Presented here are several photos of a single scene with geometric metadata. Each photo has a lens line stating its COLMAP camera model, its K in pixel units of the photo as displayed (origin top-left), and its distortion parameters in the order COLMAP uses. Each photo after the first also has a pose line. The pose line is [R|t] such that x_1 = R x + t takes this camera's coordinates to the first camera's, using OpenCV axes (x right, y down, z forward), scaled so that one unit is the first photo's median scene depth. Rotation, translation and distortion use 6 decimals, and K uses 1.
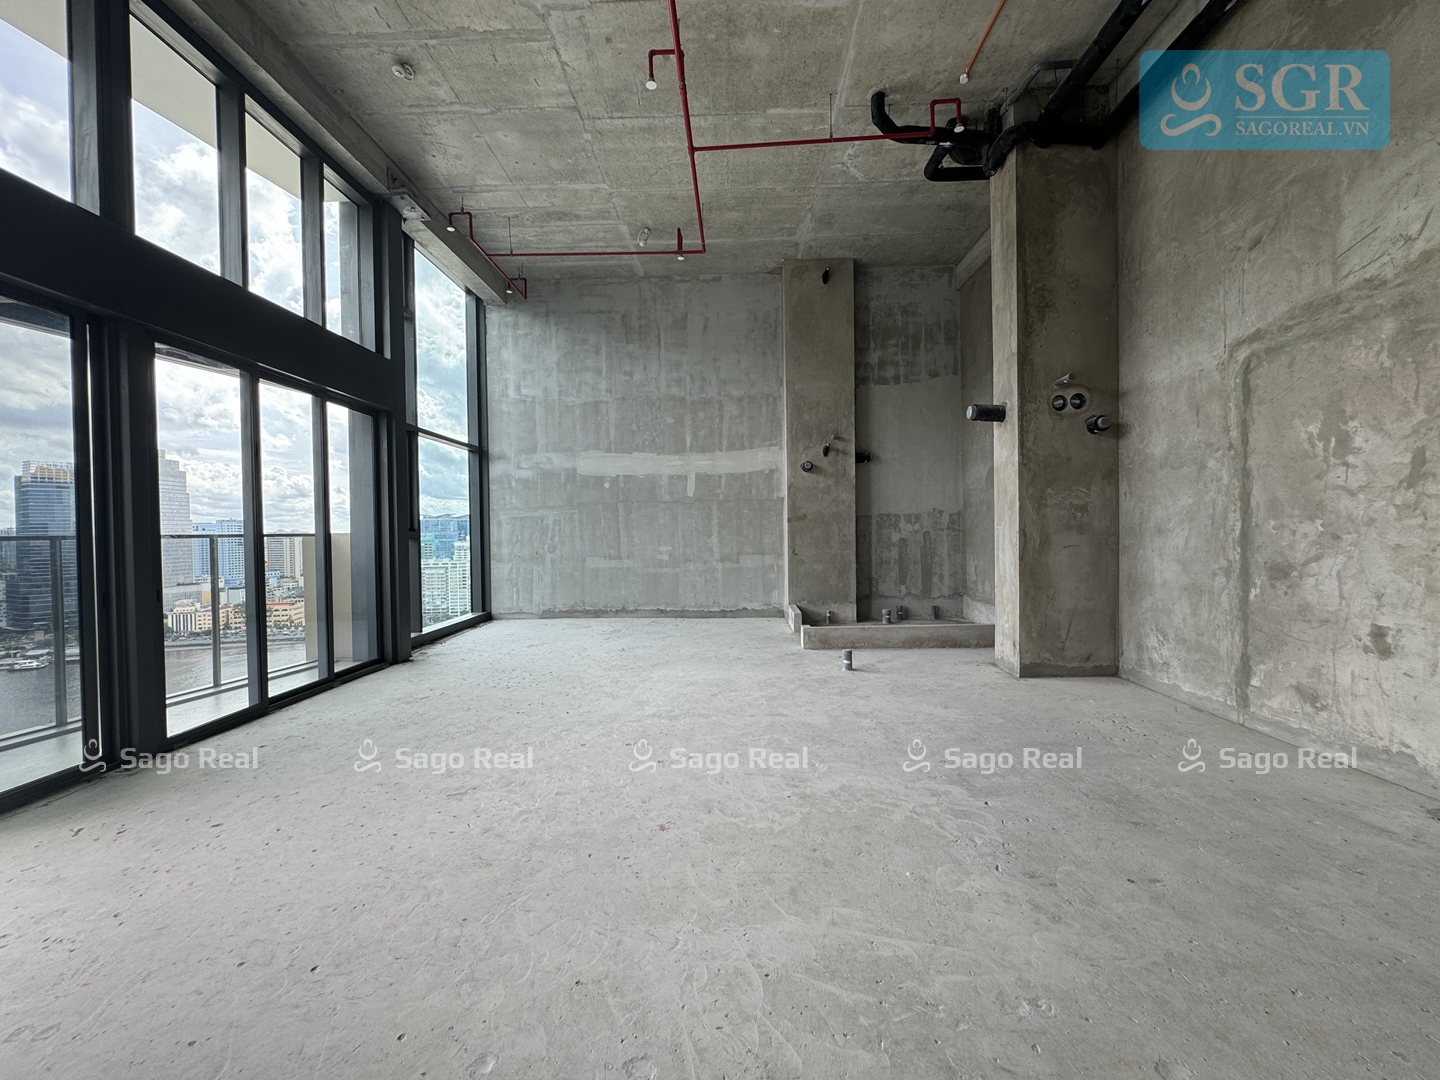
lens RADIAL K [[577.6, 0, 724.0], [0, 577.6, 541.8], [0, 0, 1]] dist [-0.005376, 0.001288]
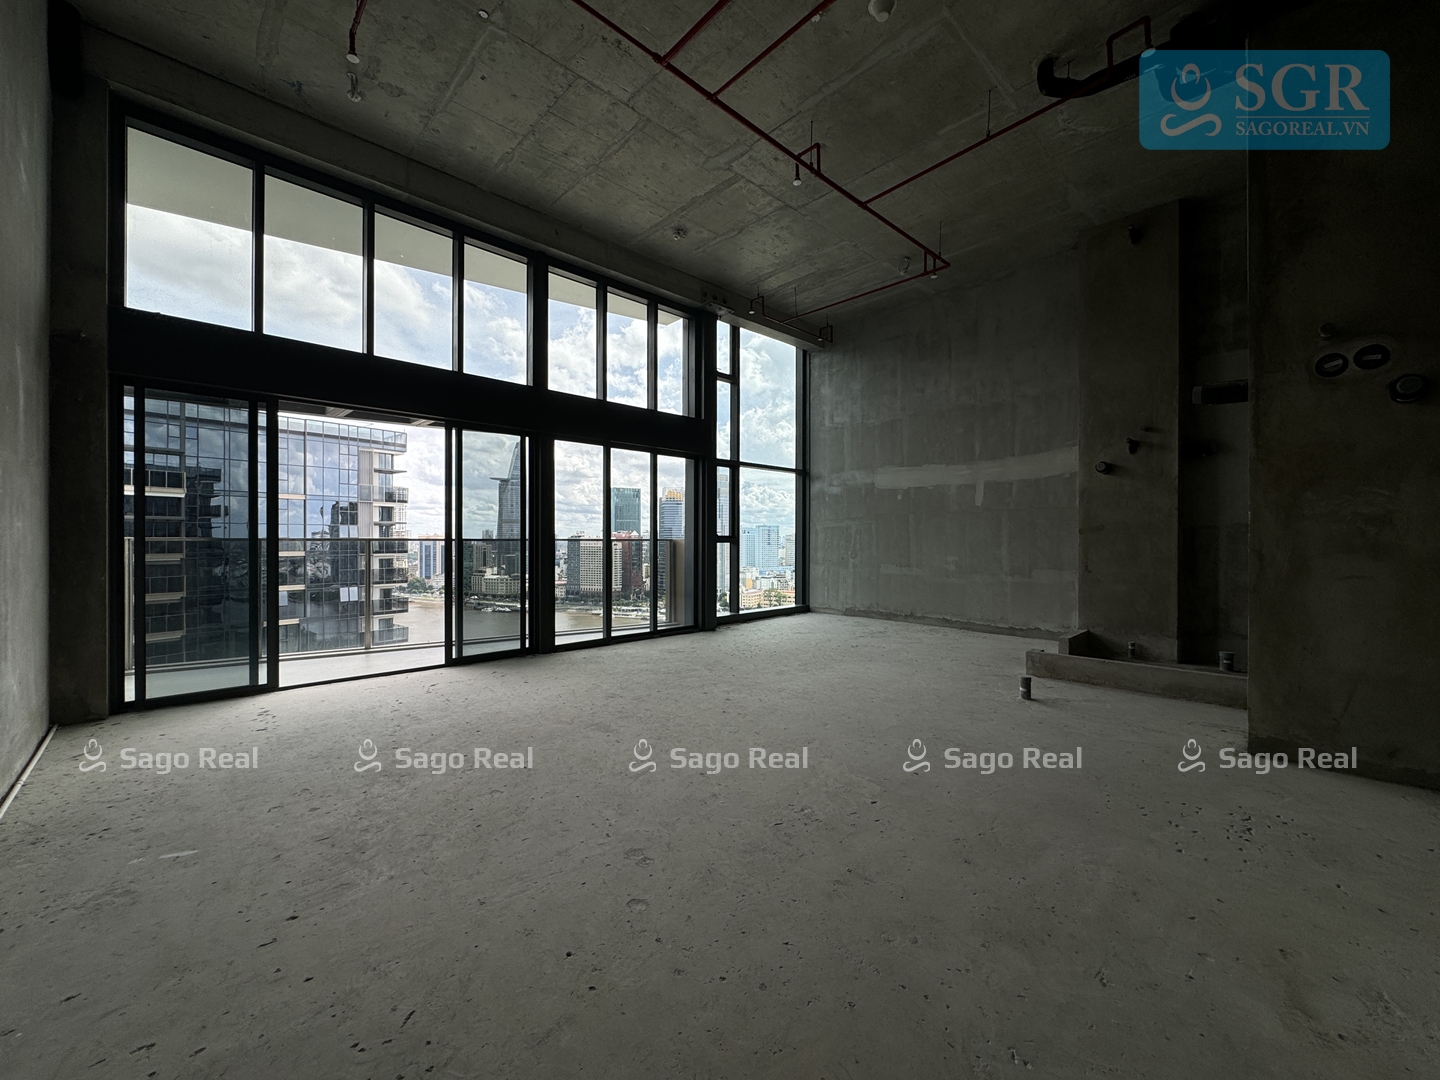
lens RADIAL K [[577.6, 0, 718.6], [0, 577.6, 543.7], [0, 0, 1]] dist [-0.005376, 0.001288]
pose [[0.705108, 0.021314, -0.708779, 0.341463], [-0.024835, 0.999677, 0.005356, -0.010036], [0.708665, 0.013826, 0.705410, 0.008452]]
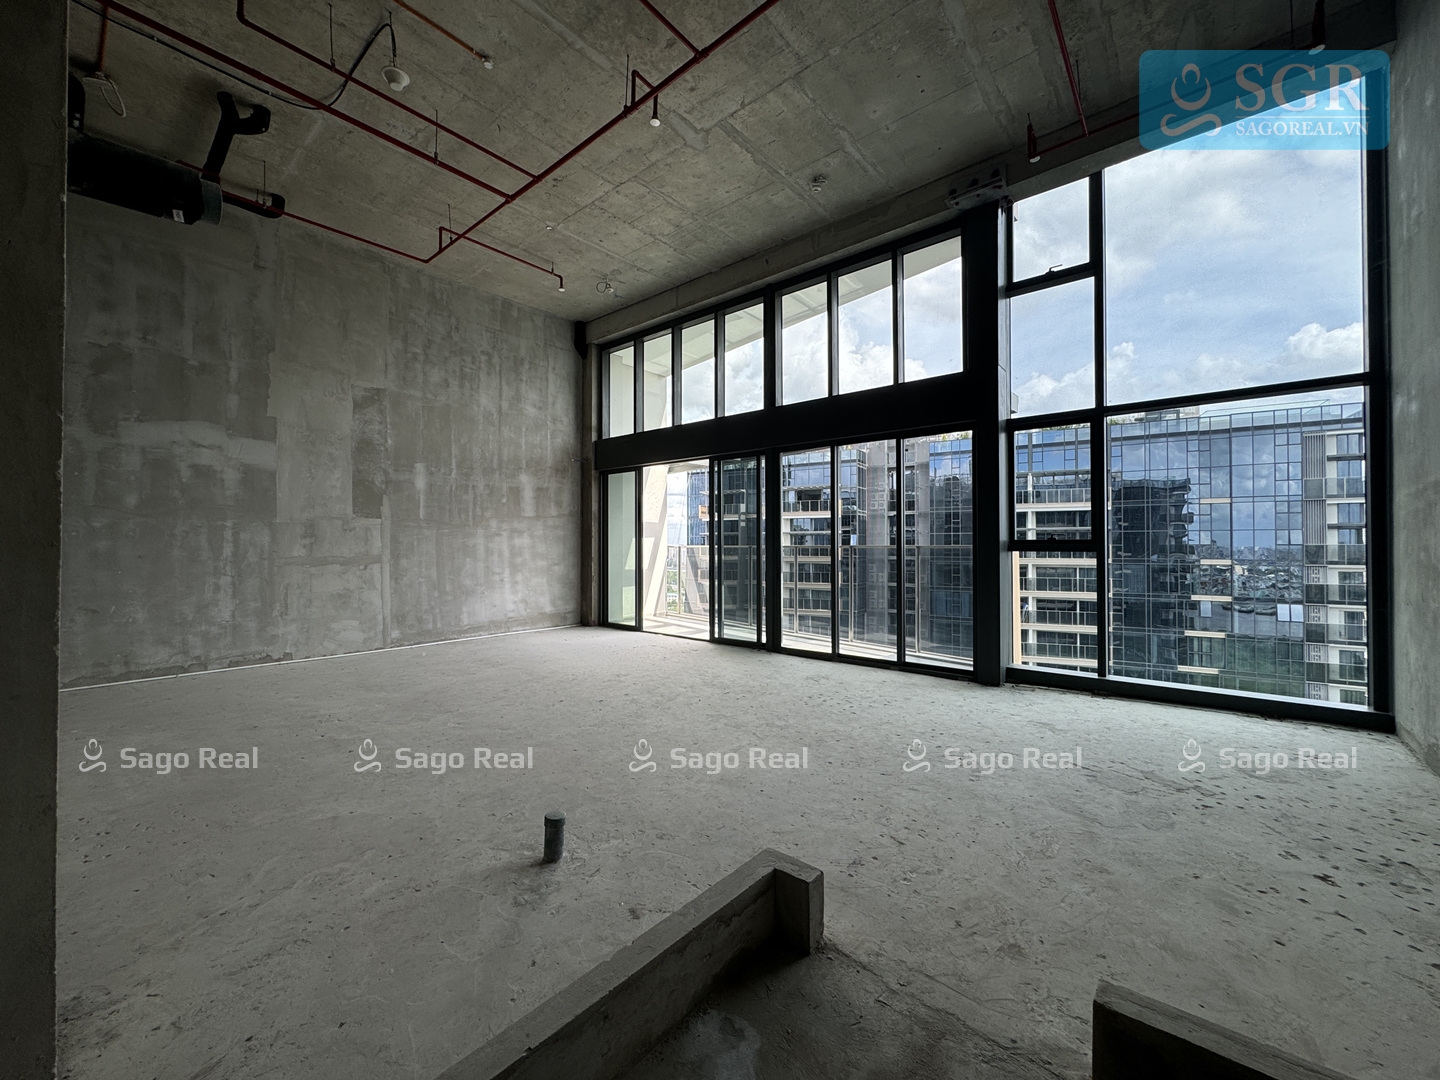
lens RADIAL K [[577.6, 0, 723.3], [0, 577.6, 544.9], [0, 0, 1]] dist [-0.005376, 0.001288]
pose [[-0.628994, 0.013529, -0.777292, 0.324426], [-0.003851, 0.999782, 0.020518, -0.026268], [0.777400, 0.015899, -0.628805, 0.928647]]
